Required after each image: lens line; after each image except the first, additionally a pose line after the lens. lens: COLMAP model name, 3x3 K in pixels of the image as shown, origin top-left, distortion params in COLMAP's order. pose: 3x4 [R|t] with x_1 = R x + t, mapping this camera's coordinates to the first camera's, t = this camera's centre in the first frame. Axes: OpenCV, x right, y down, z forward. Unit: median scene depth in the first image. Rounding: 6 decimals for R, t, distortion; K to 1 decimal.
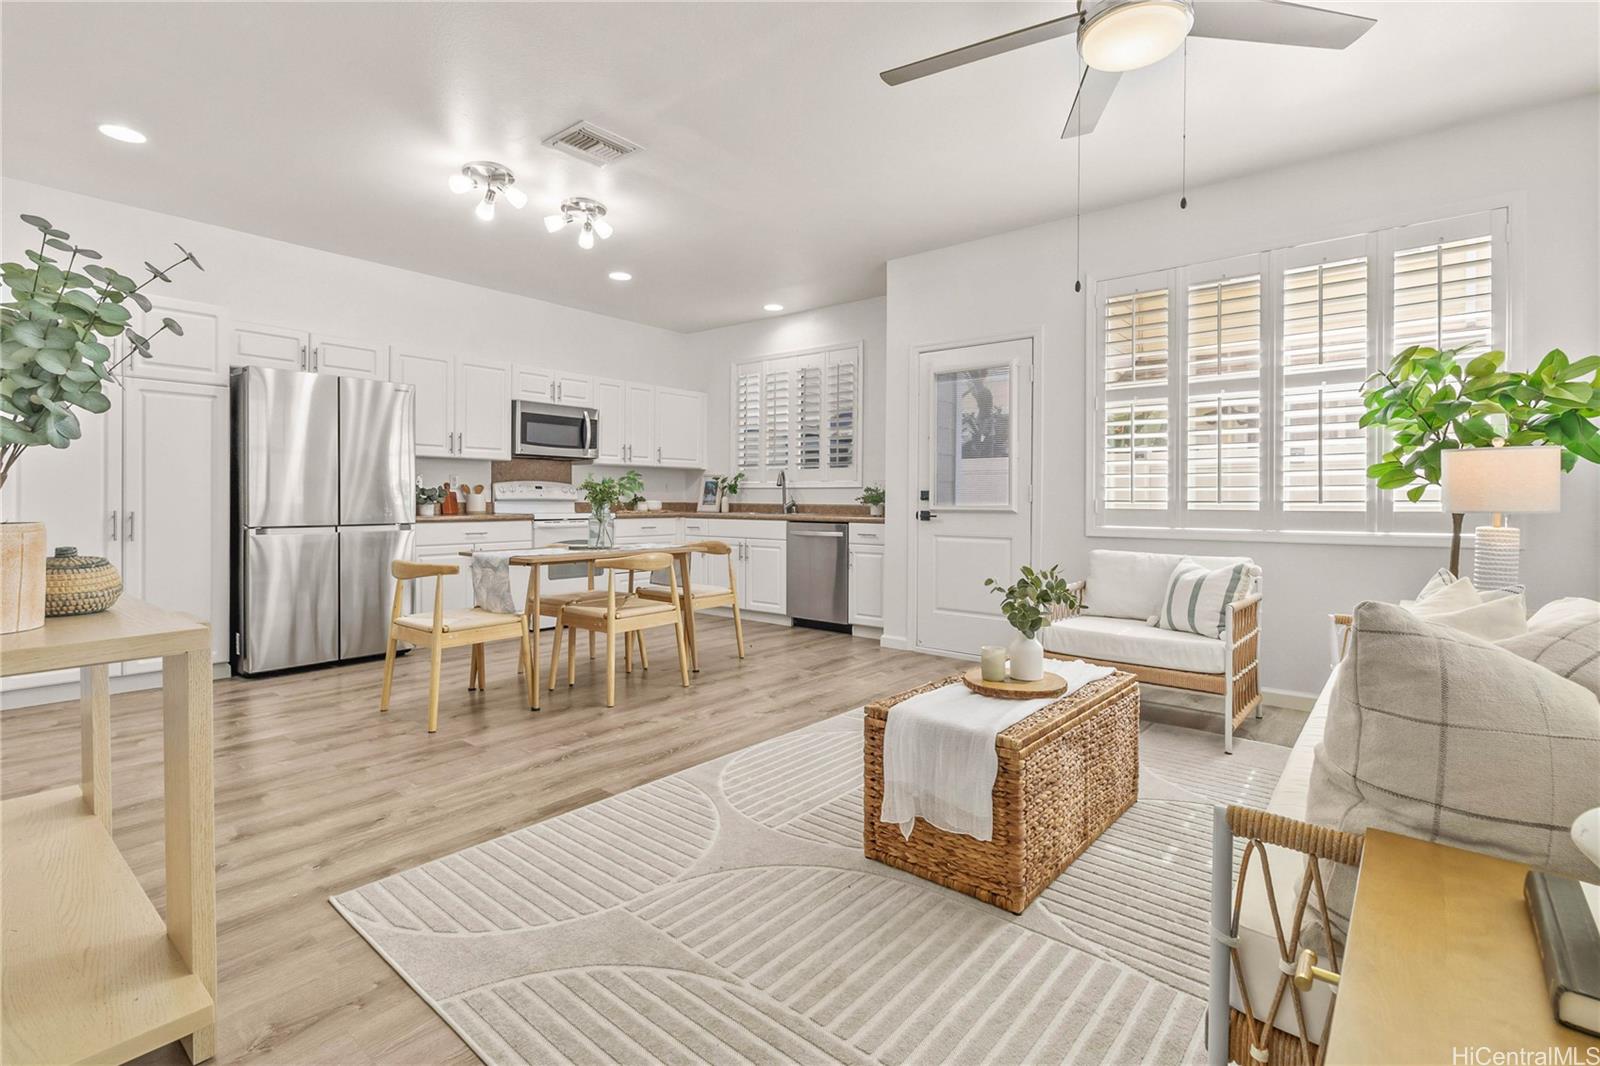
lens RADIAL K [[740.1, 0, 795.3], [0, 740.1, 505.9], [0, 0, 1]] dist [-0.002025, 0.001952]
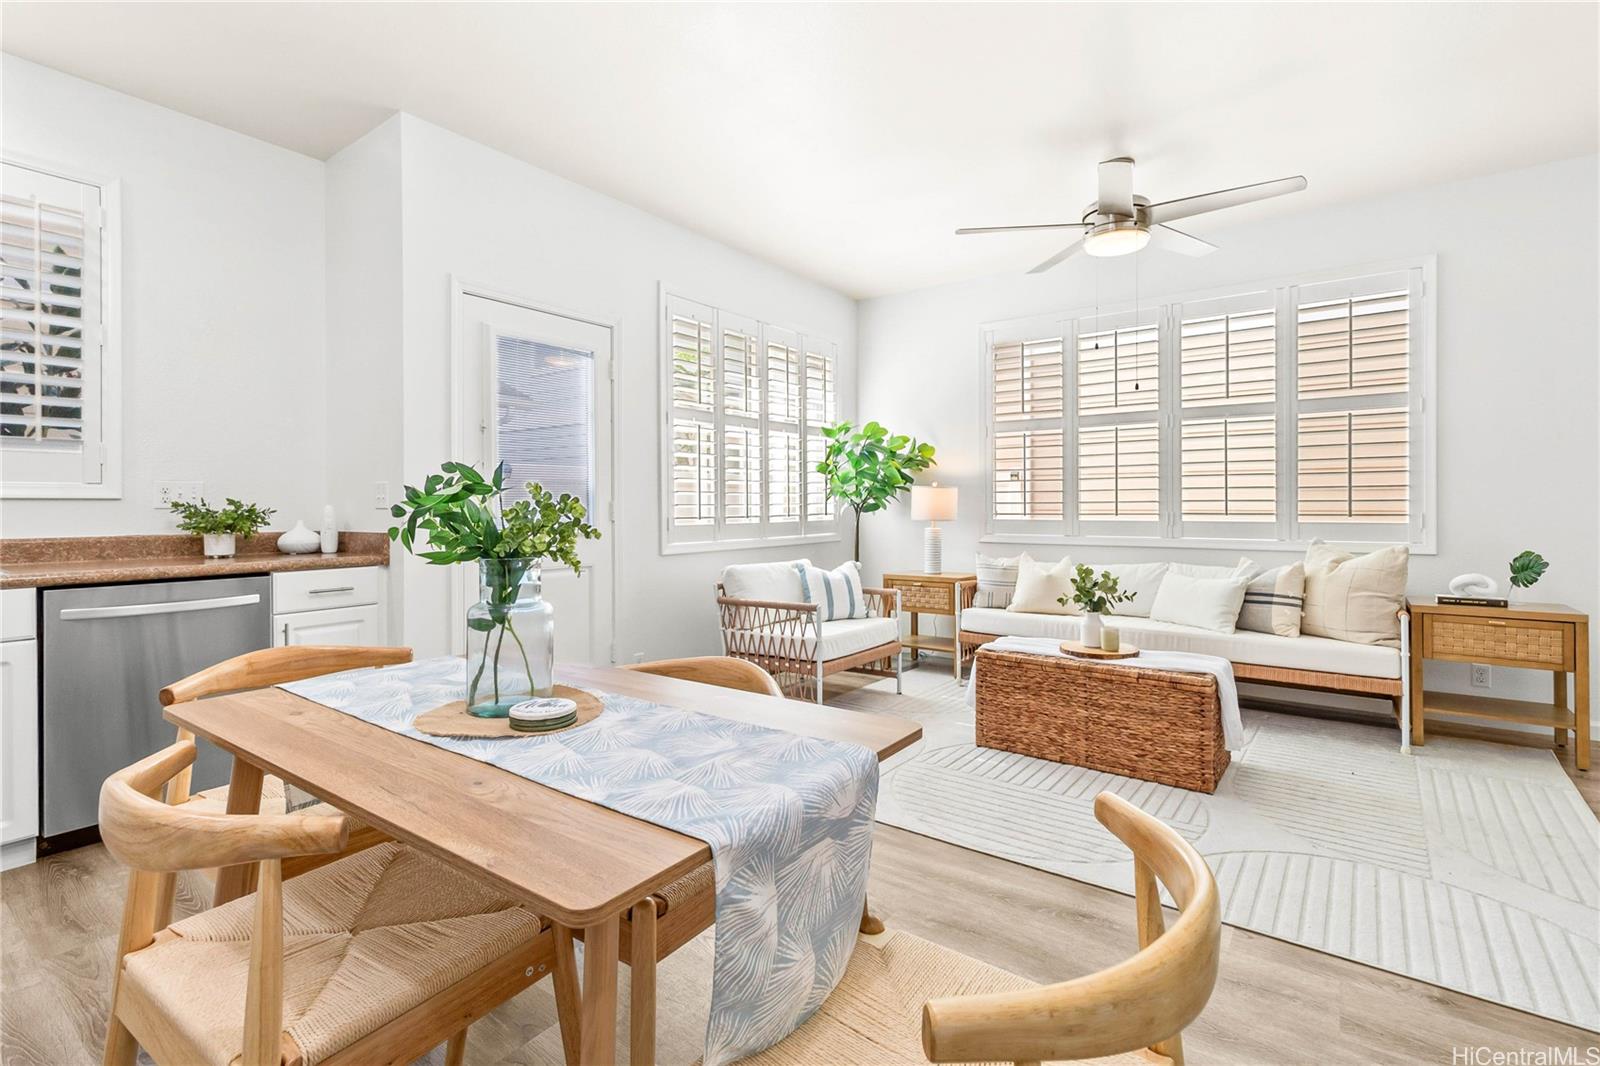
lens RADIAL K [[740.1, 0, 804.0], [0, 740.1, 509.6], [0, 0, 1]] dist [-0.002025, 0.001952]
pose [[-0.054717, -0.010381, 0.998448, -0.416396], [0.011113, 0.999878, 0.011005, -0.019934], [-0.998440, 0.011698, -0.054595, 0.636334]]
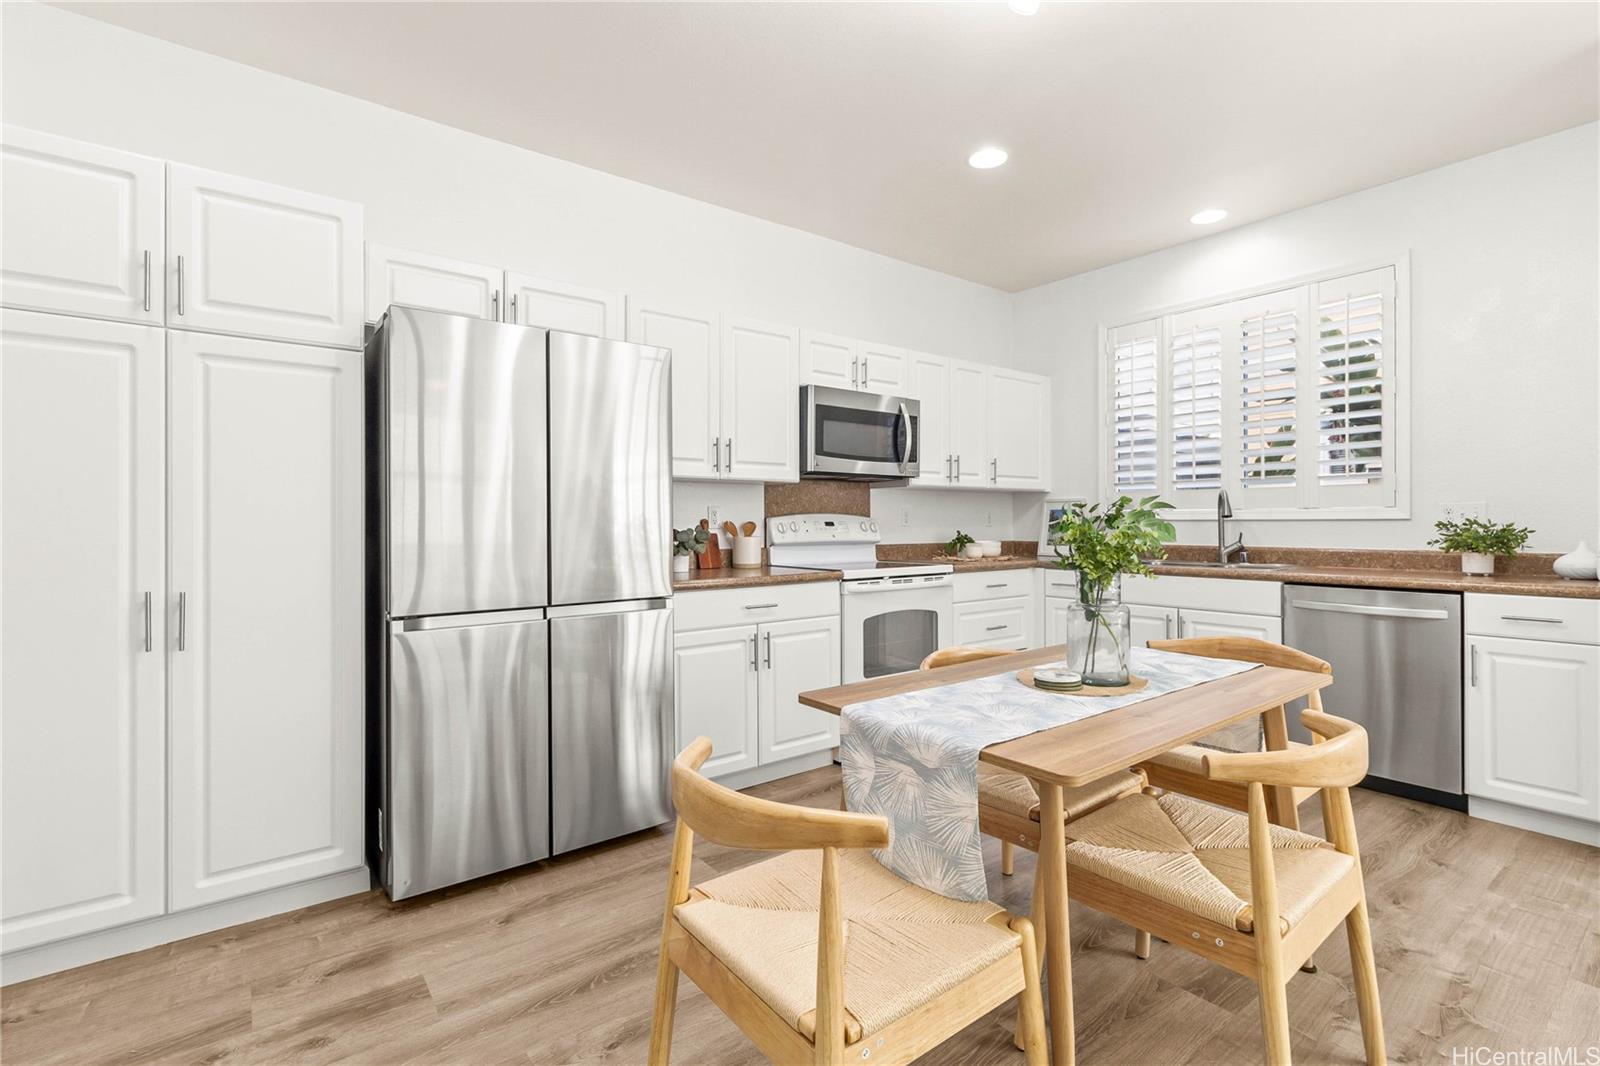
lens RADIAL K [[740.1, 0, 810.3], [0, 740.1, 527.8], [0, 0, 1]] dist [-0.002025, 0.001952]
pose [[0.975004, -0.006538, -0.222092, -0.235462], [0.006165, 0.999978, -0.002375, -0.021391], [0.222102, 0.000947, 0.975023, 0.390141]]
